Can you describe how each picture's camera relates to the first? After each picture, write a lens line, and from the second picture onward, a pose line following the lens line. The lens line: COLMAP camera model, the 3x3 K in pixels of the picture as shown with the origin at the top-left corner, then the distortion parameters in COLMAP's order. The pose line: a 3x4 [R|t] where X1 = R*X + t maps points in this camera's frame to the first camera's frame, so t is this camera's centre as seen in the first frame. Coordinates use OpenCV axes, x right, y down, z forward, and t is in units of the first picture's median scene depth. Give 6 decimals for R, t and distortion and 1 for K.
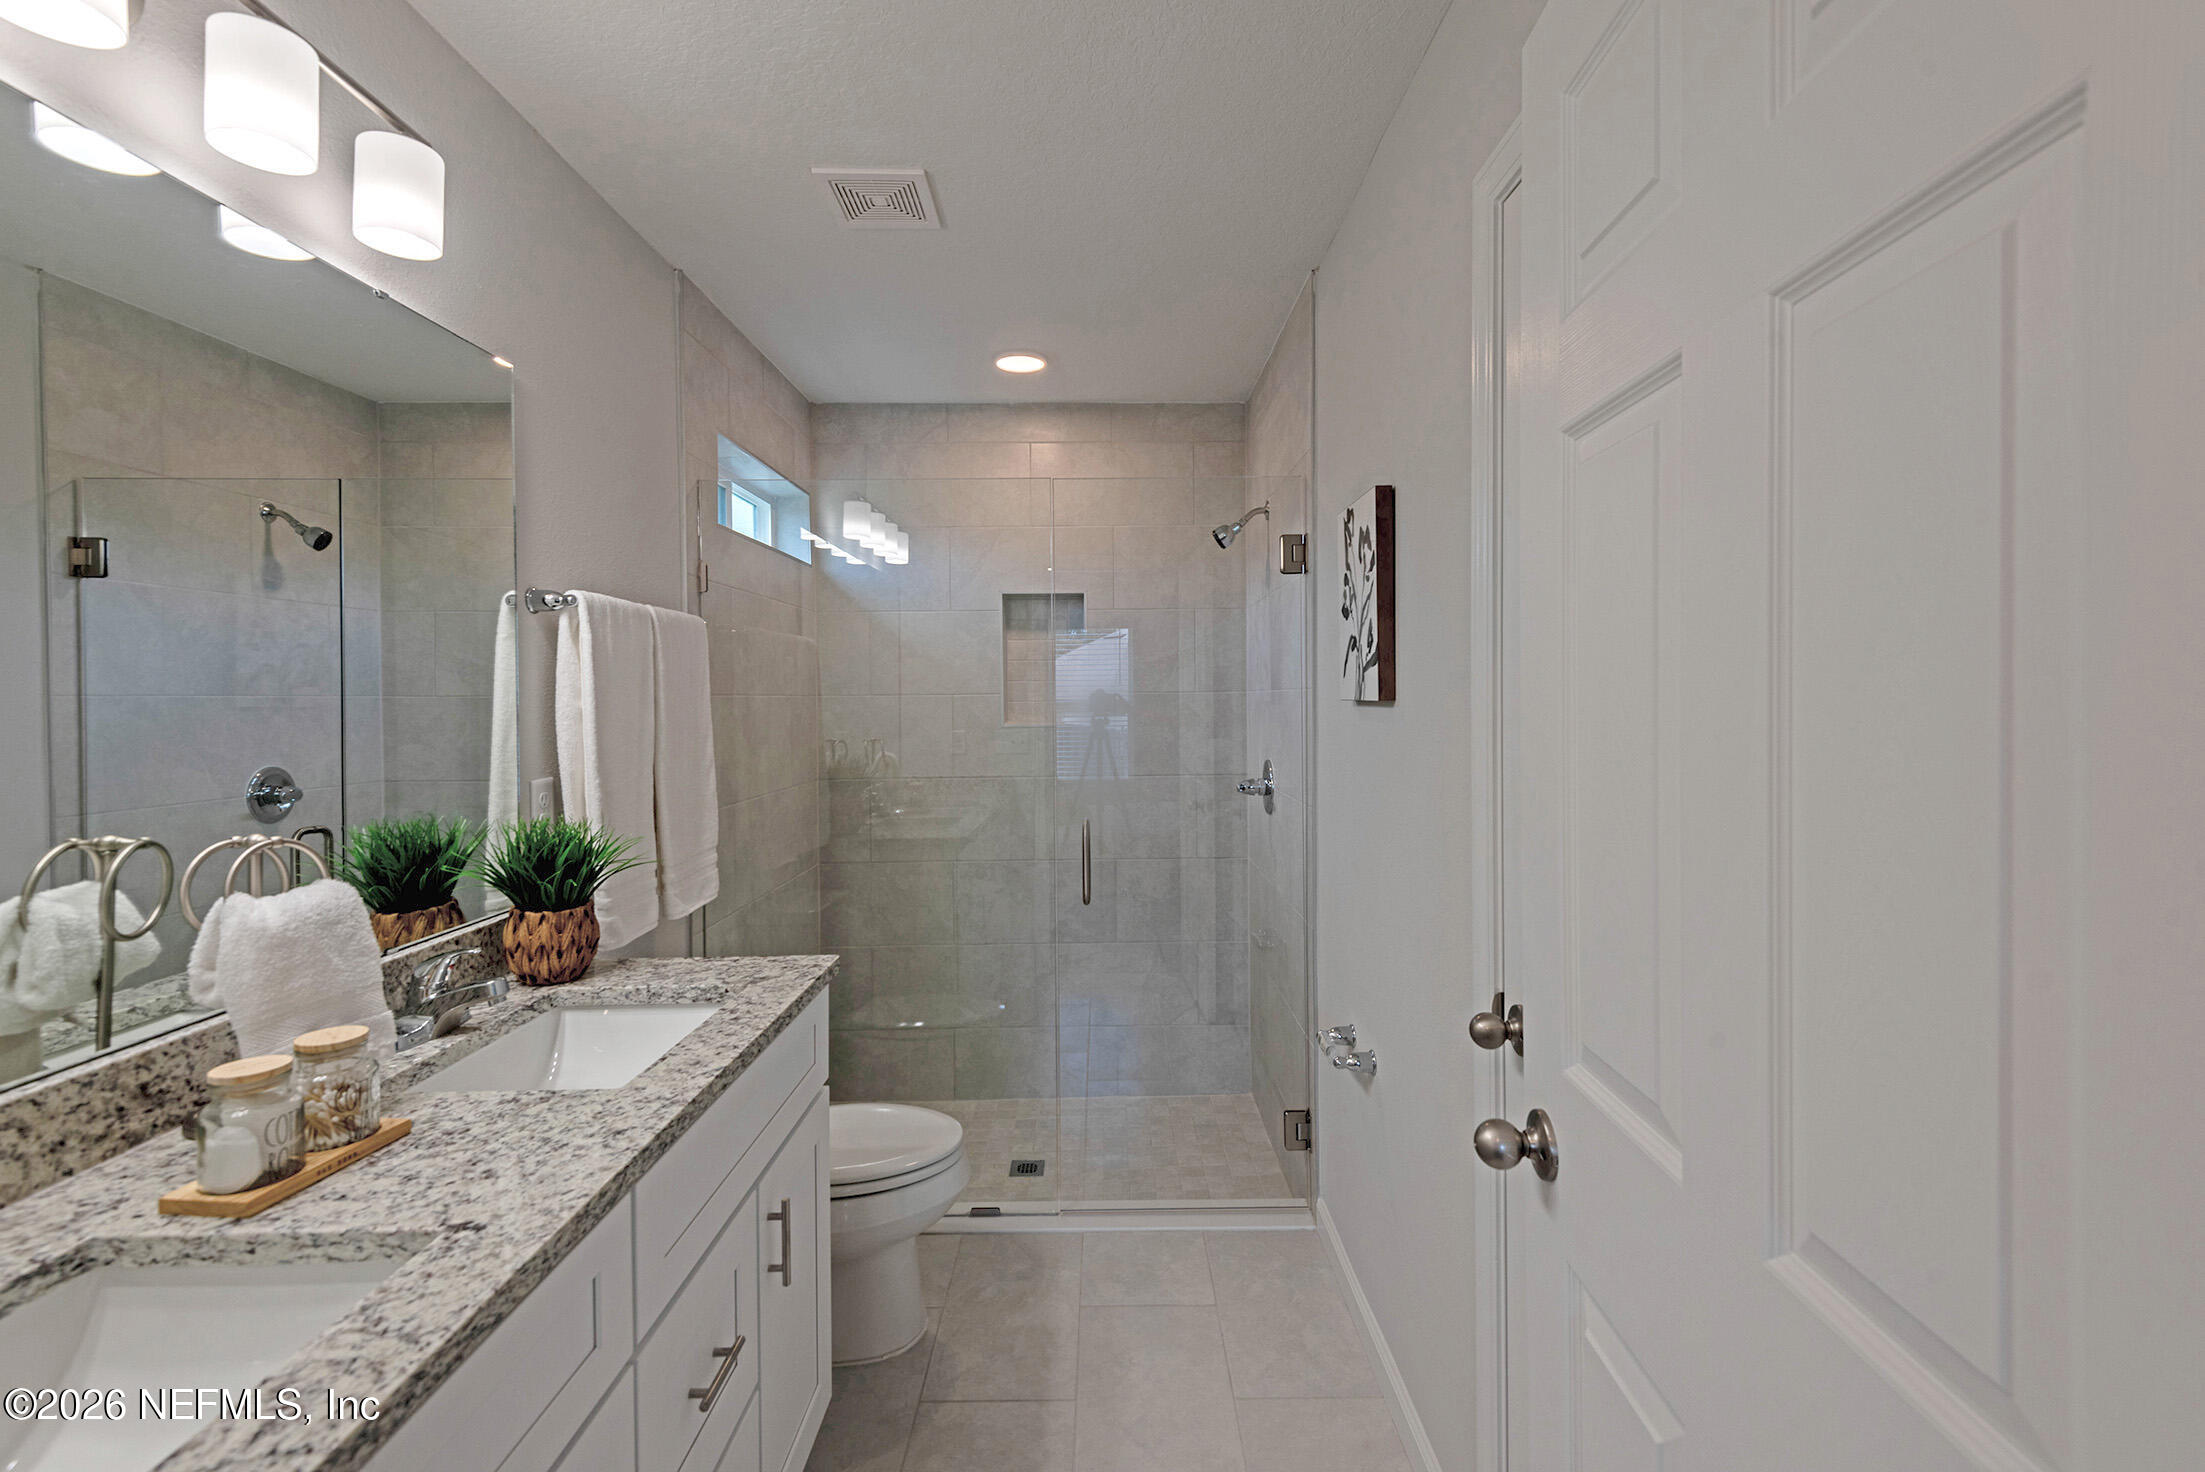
lens RADIAL K [[1007.4, 0, 1107.0], [0, 1007.4, 704.6], [0, 0, 1]] dist [0.031290, -0.018332]
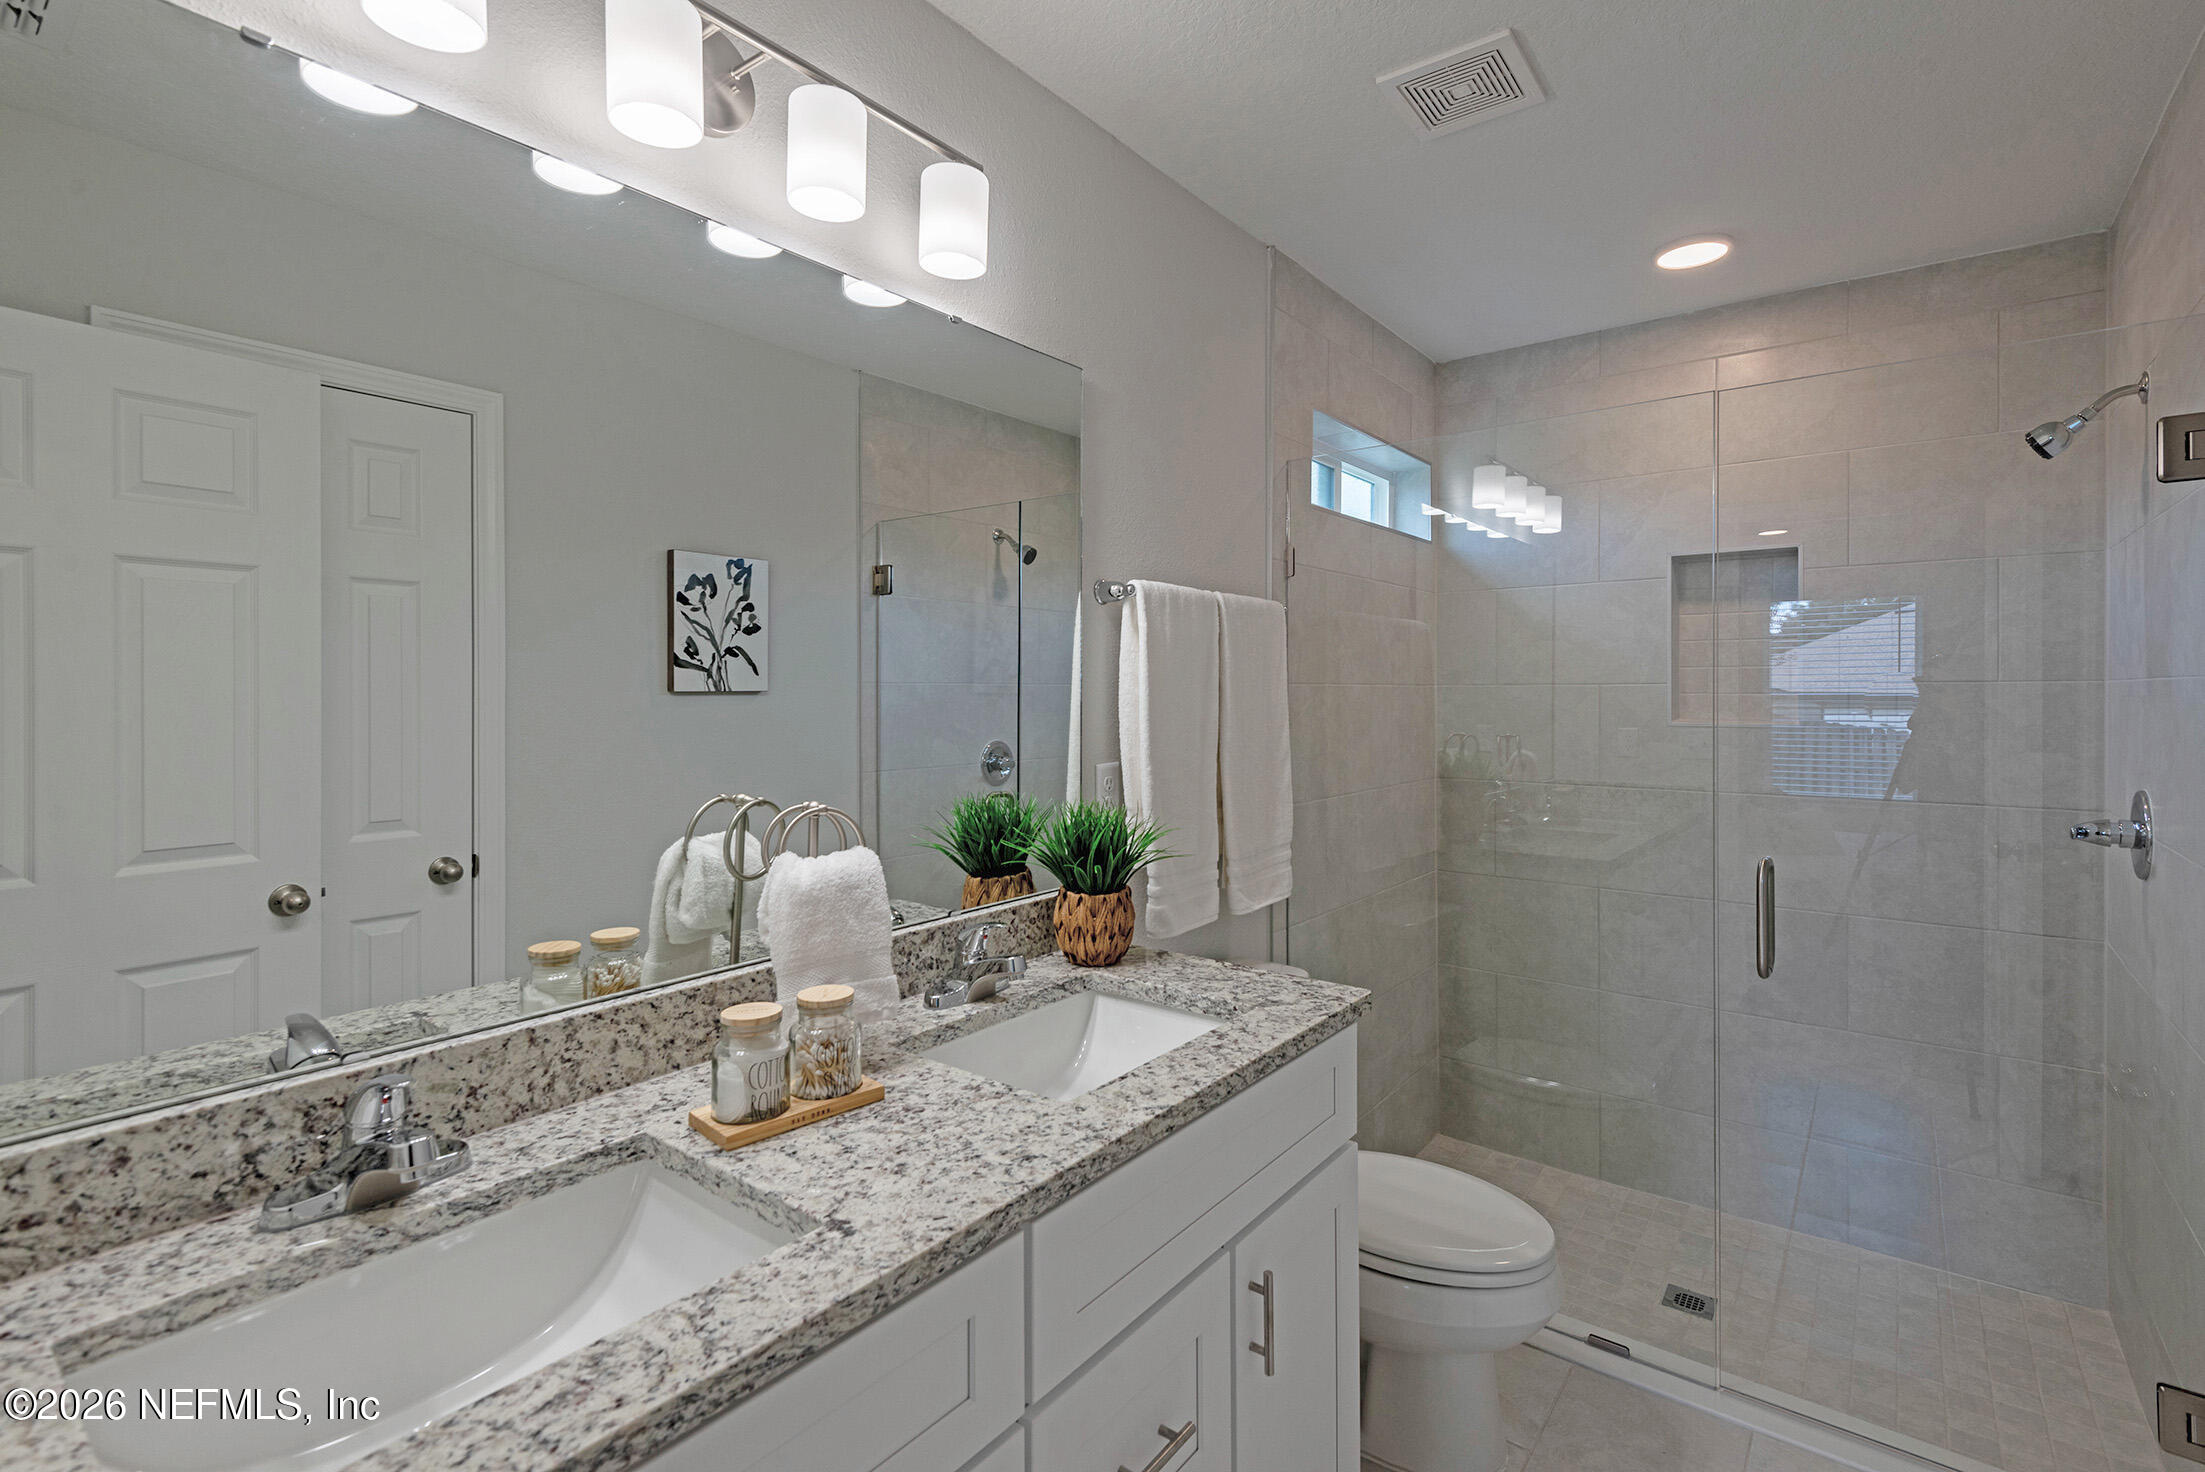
lens RADIAL K [[1008.8, 0, 1105.4], [0, 1008.8, 694.4], [0, 0, 1]] dist [0.034037, -0.018415]
pose [[0.785920, 0.009362, -0.618258, 0.090987], [-0.009579, 0.999950, 0.002965, -0.000230], [0.618255, 0.003592, 0.785970, 0.215061]]
